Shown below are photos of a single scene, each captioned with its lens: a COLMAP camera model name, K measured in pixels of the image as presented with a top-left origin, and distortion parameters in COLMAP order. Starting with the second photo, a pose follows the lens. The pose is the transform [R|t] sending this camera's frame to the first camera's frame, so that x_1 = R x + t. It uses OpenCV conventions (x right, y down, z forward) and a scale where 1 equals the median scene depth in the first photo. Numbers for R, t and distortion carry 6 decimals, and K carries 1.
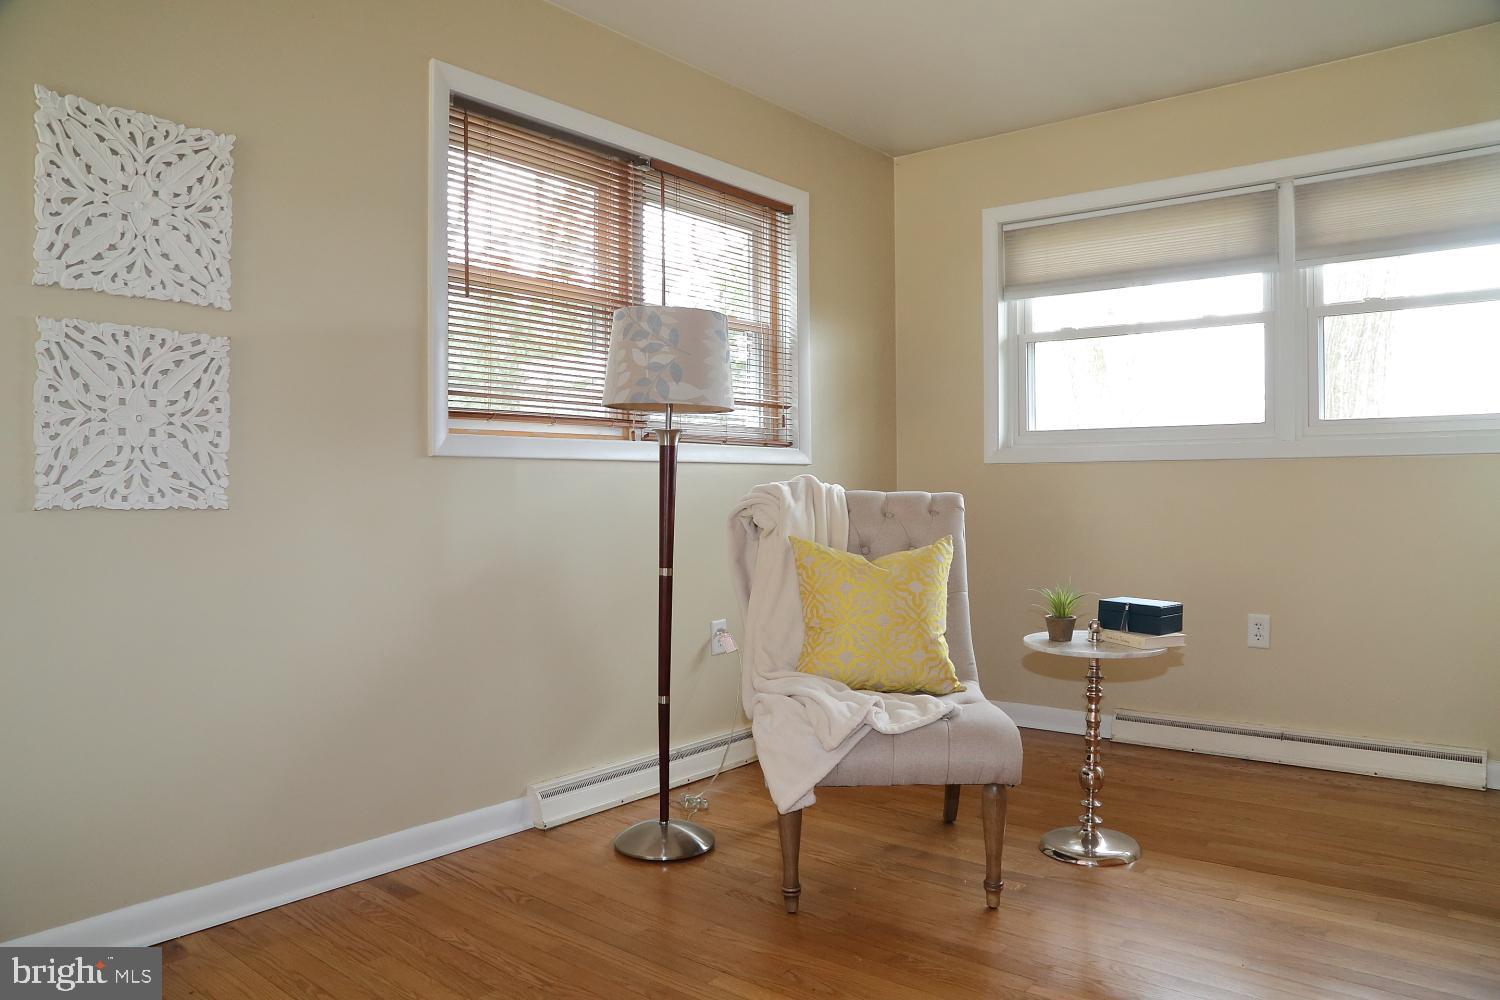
lens RADIAL K [[1027.5, 0, 750.0], [0, 1027.5, 500.0], [0, 0, 1]] dist [-0.111363, 0.049805]
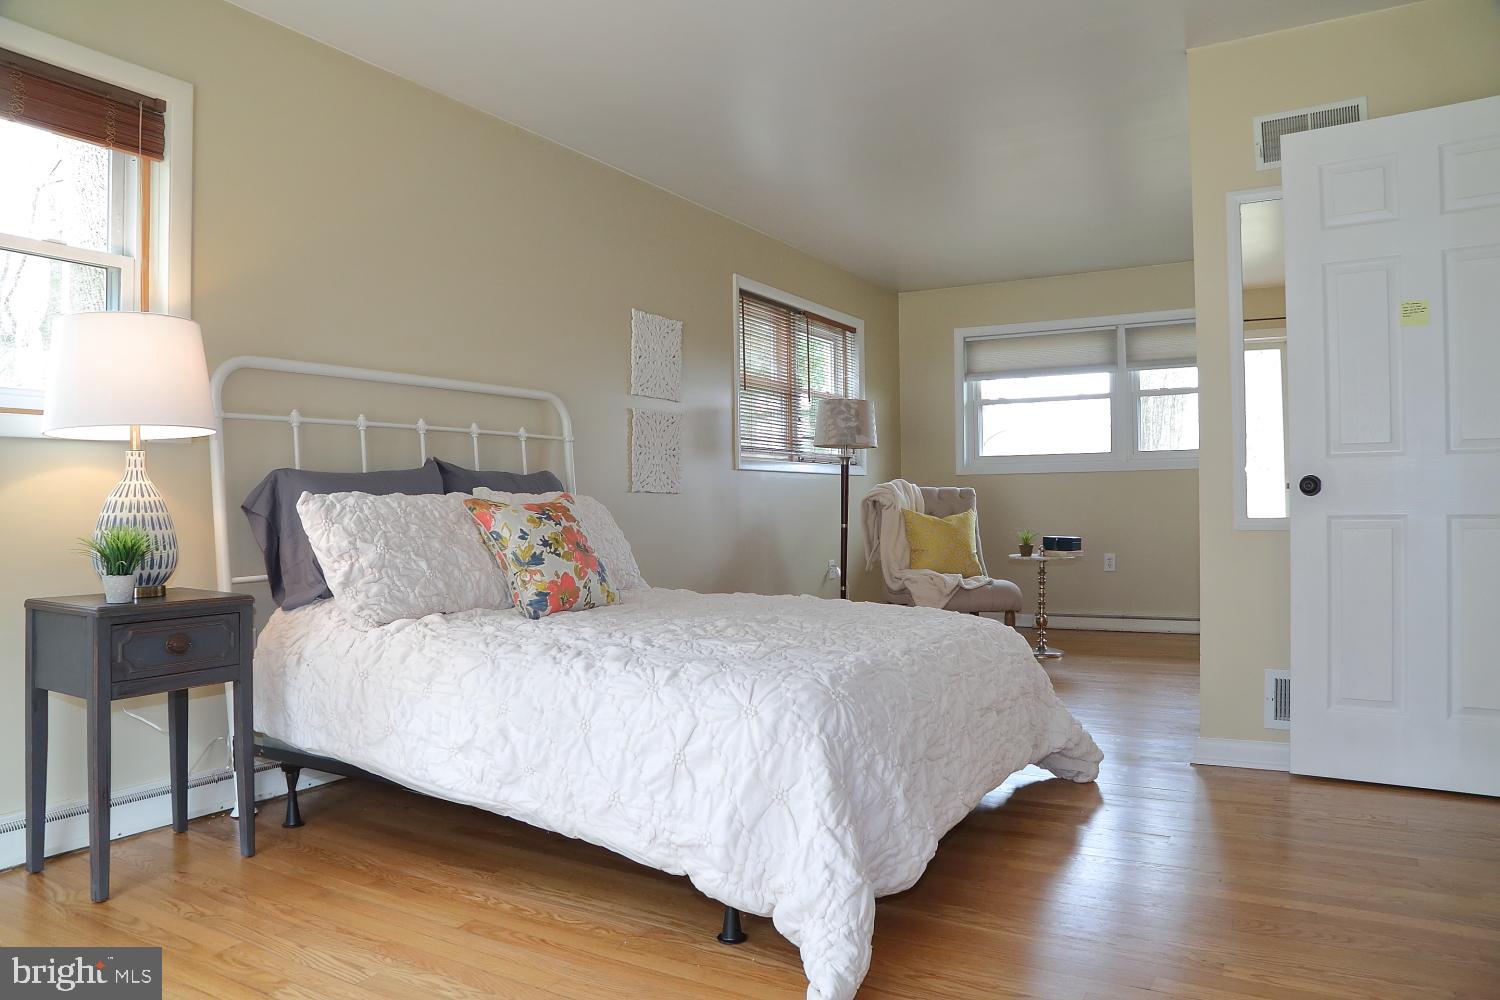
lens RADIAL K [[1027.5, 0, 750.0], [0, 1027.5, 500.0], [0, 0, 1]] dist [-0.111363, 0.049805]
pose [[0.987657, -0.005428, 0.156541, -0.475091], [0.008356, 0.999802, -0.018052, 0.043185], [-0.156412, 0.019137, 0.987507, -0.809616]]
